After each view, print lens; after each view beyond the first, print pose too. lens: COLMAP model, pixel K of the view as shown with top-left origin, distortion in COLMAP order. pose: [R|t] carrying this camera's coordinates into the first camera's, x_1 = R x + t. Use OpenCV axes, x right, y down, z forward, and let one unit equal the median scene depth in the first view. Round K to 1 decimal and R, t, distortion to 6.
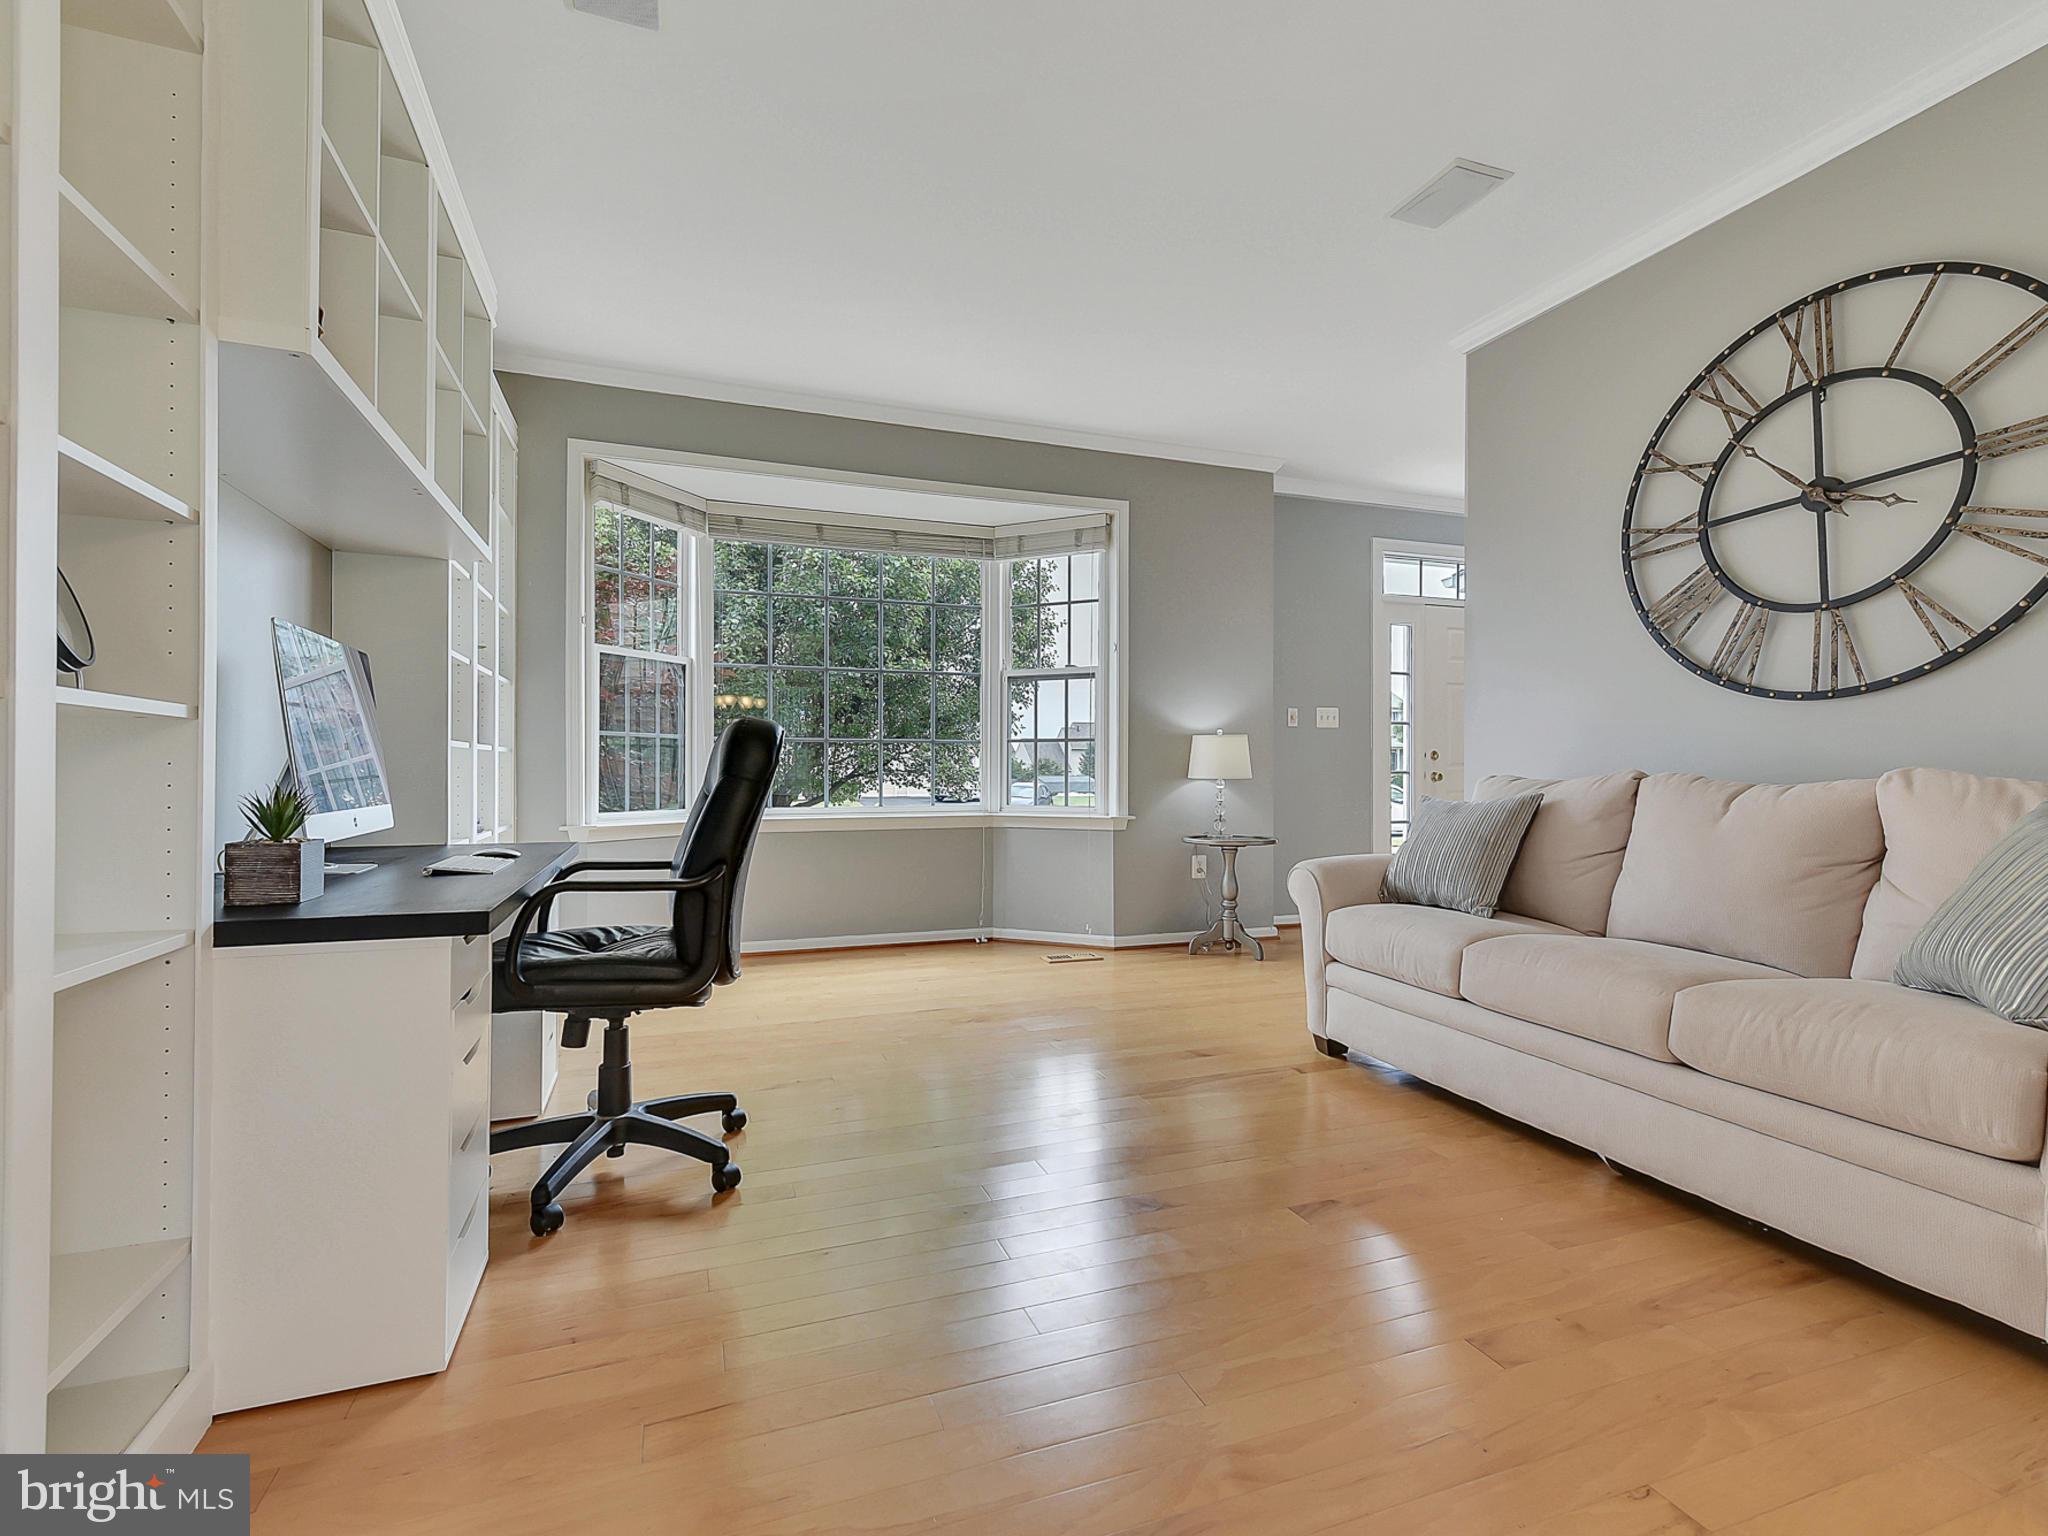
lens RADIAL K [[922.1, 0, 995.0], [0, 922.1, 776.7], [0, 0, 1]] dist [0.012352, -0.000501]
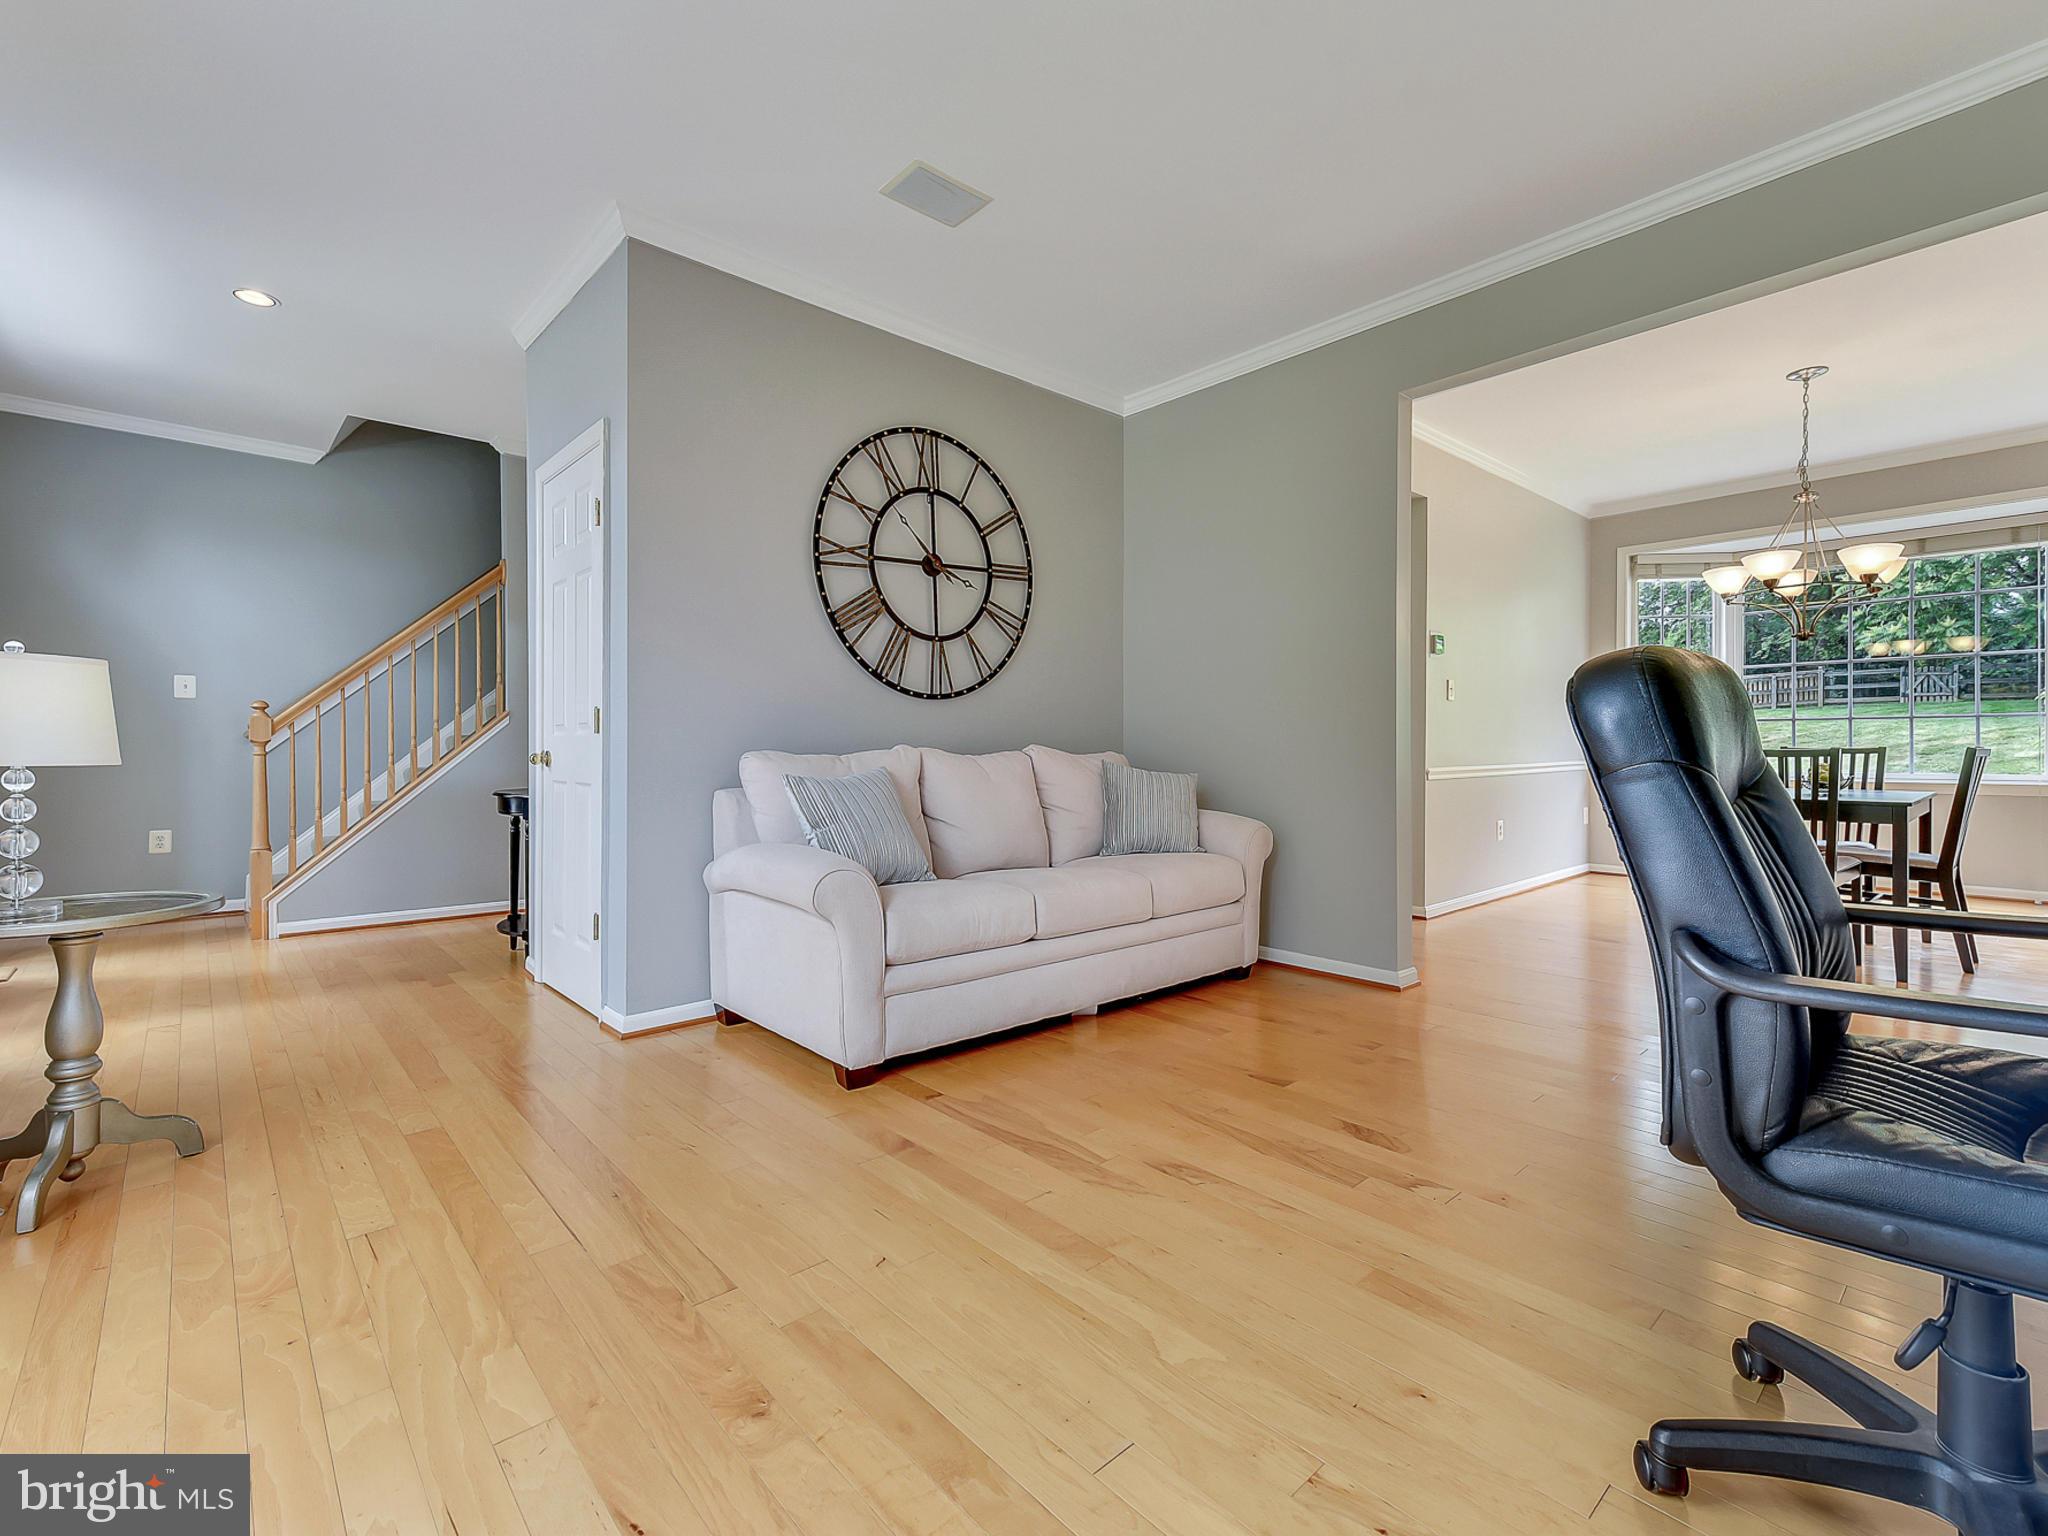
lens RADIAL K [[922.1, 0, 1060.2], [0, 922.1, 751.9], [0, 0, 1]] dist [0.012352, -0.000501]
pose [[-0.411800, -0.004462, 0.911263, -0.492175], [0.006371, 0.999949, 0.007775, -0.006831], [-0.911252, 0.009007, -0.411751, 1.231530]]
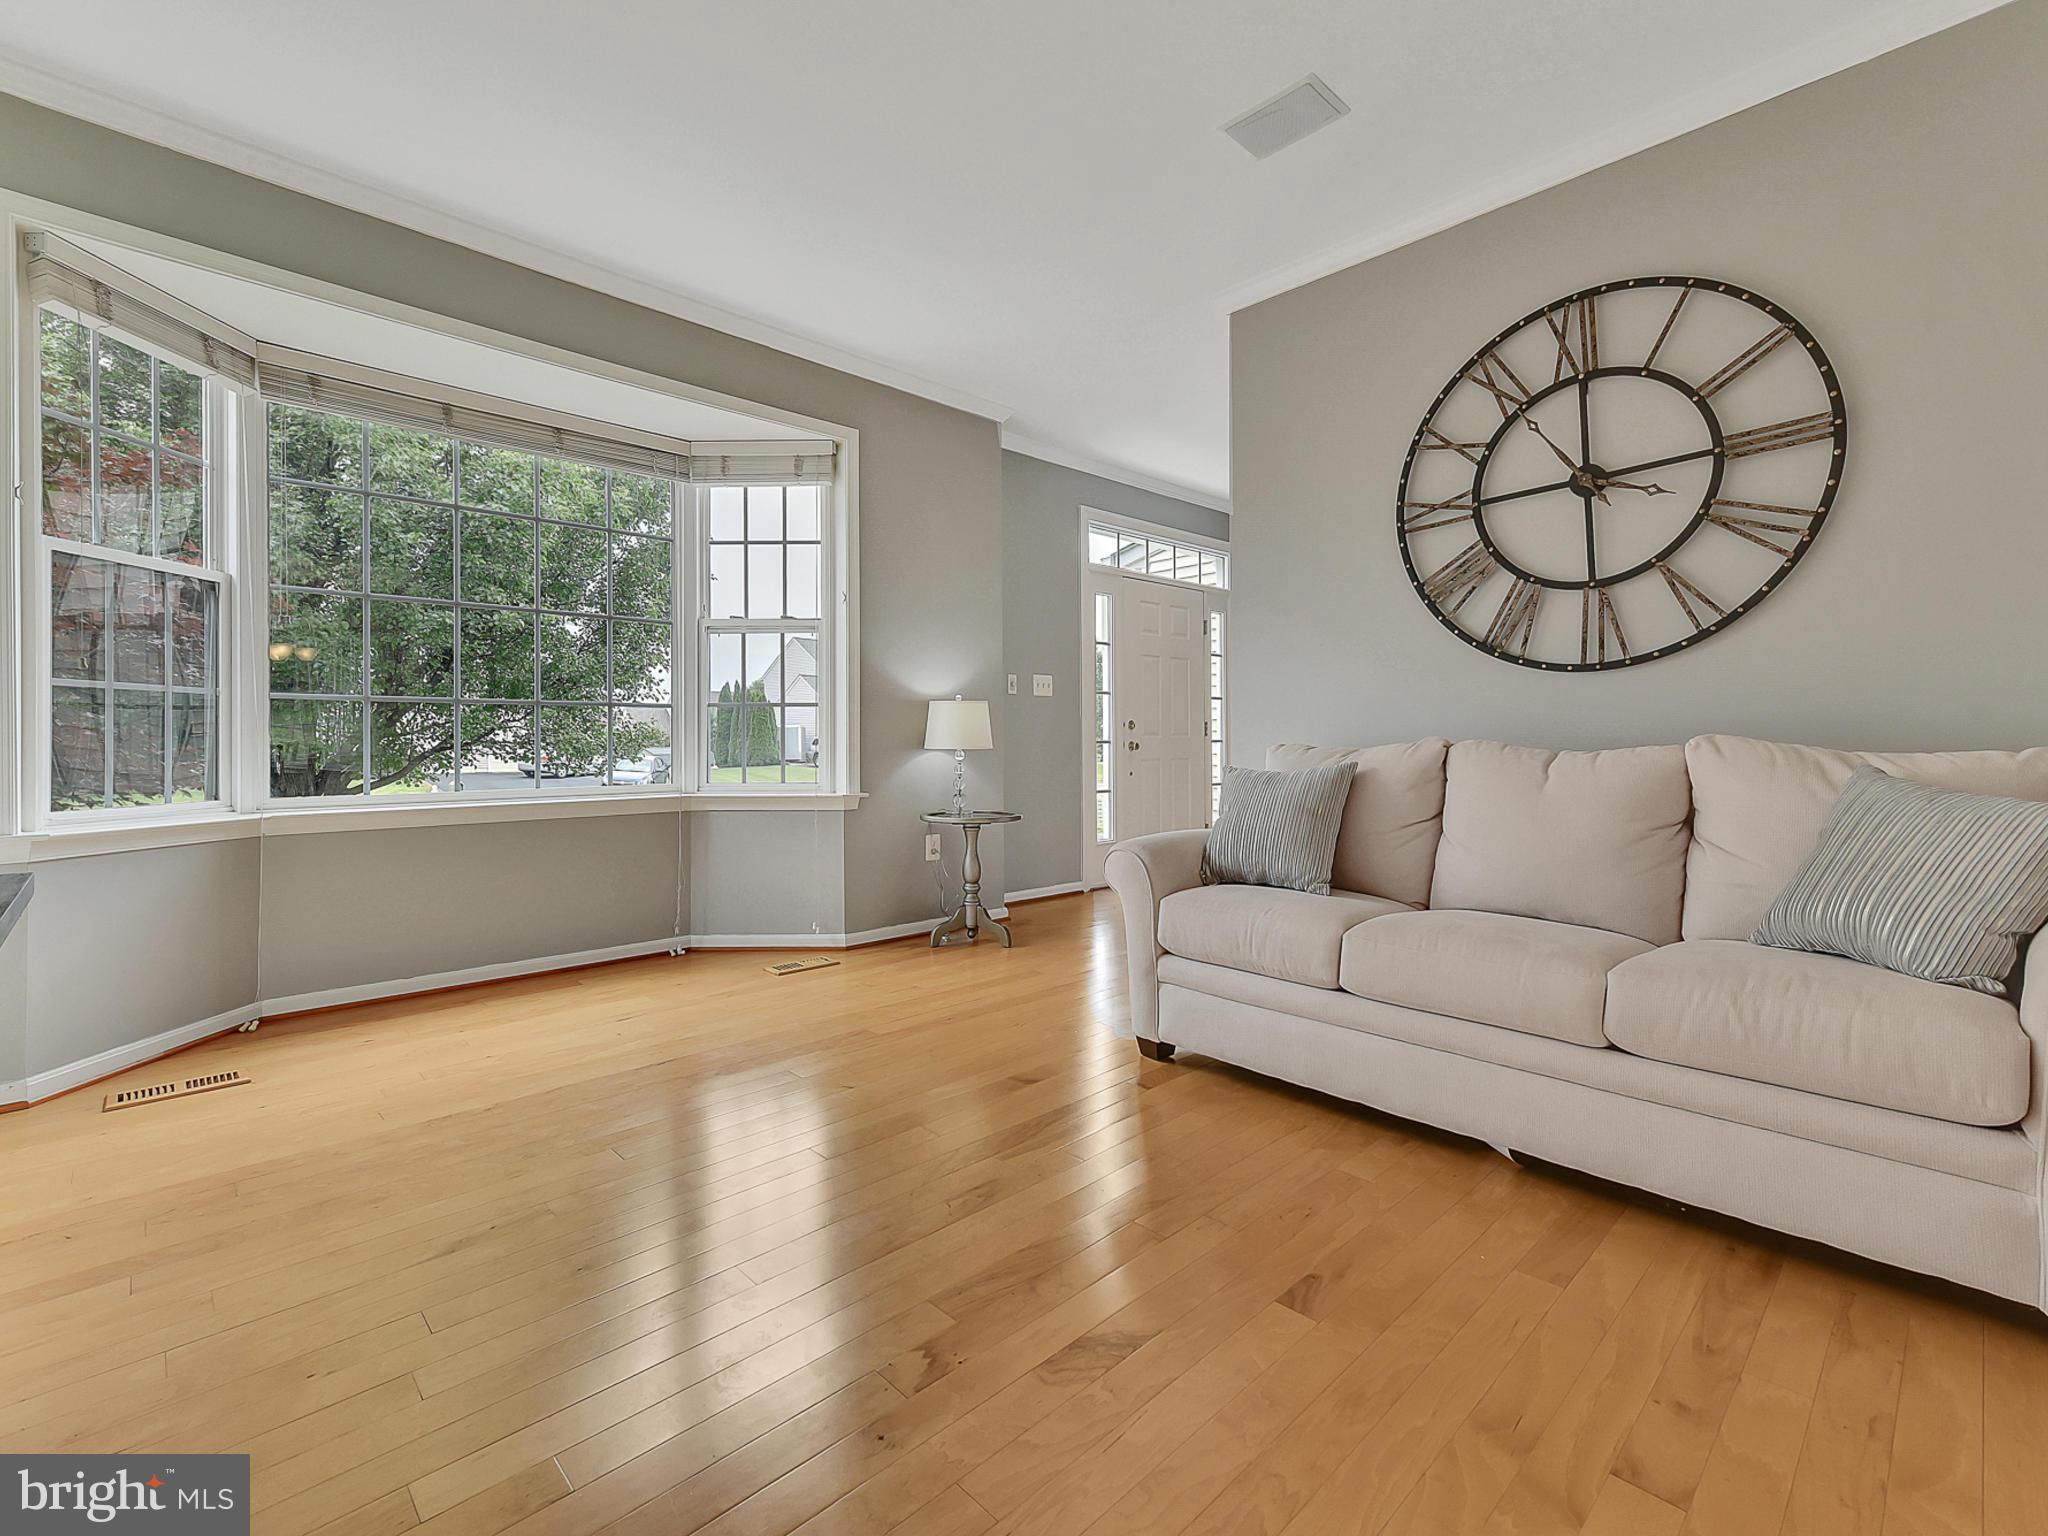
lens RADIAL K [[922.1, 0, 990.4], [0, 922.1, 738.9], [0, 0, 1]] dist [0.012352, -0.000501]
pose [[0.916272, -0.002349, 0.400550, -0.146055], [0.006002, 0.999951, -0.007866, -0.001240], [-0.400512, 0.009612, 0.916241, 0.257790]]
